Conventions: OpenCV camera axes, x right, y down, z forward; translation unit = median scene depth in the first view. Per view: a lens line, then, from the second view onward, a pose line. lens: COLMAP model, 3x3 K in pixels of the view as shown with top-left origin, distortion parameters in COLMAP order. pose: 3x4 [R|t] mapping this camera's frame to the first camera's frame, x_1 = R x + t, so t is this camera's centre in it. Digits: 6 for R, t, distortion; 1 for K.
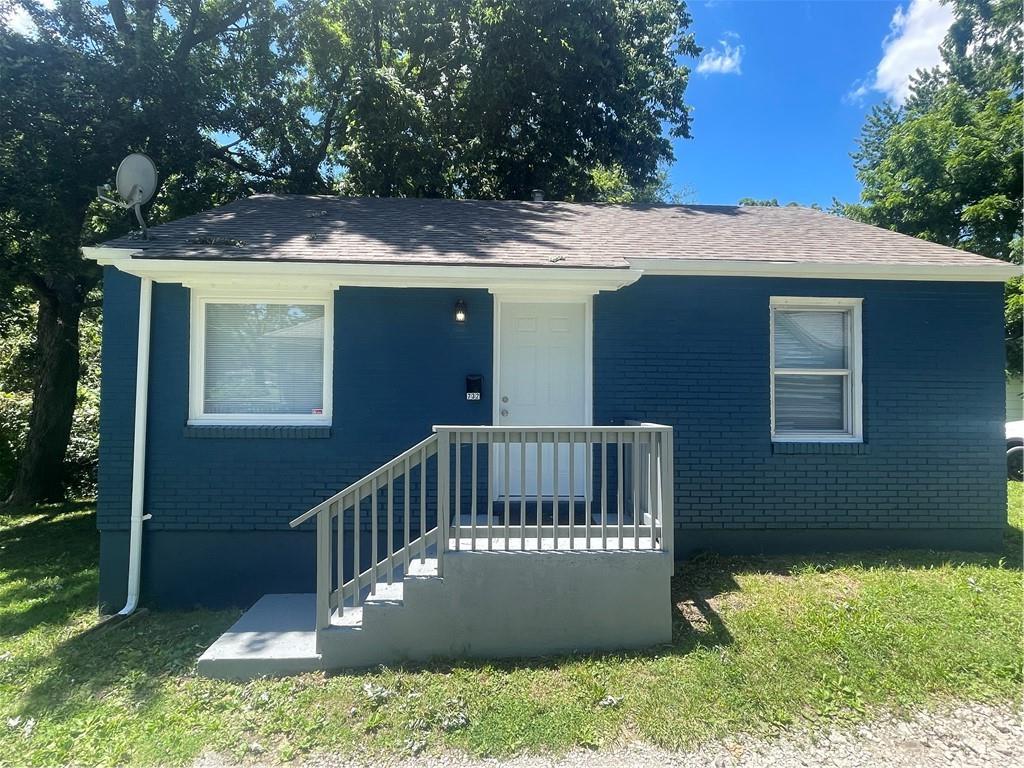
lens RADIAL K [[542.9, 0, 512.0], [0, 542.9, 384.0], [0, 0, 1]] dist [-0.000923, 0.000901]
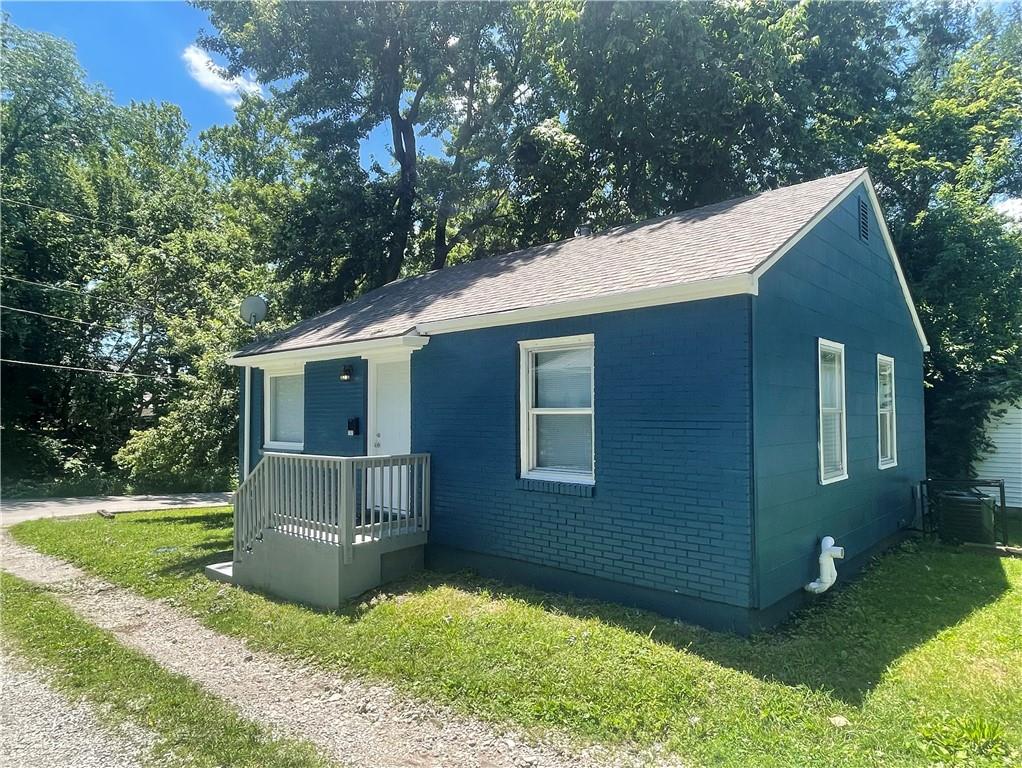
lens RADIAL K [[654.6, 0, 511.0], [0, 654.6, 384.0], [0, 0, 1]] dist [0.002967, 0.001865]
pose [[0.696888, -0.042093, -0.715944, 1.448859], [0.020893, 0.999044, -0.038401, -0.030128], [0.716876, 0.011803, 0.697101, 0.095368]]
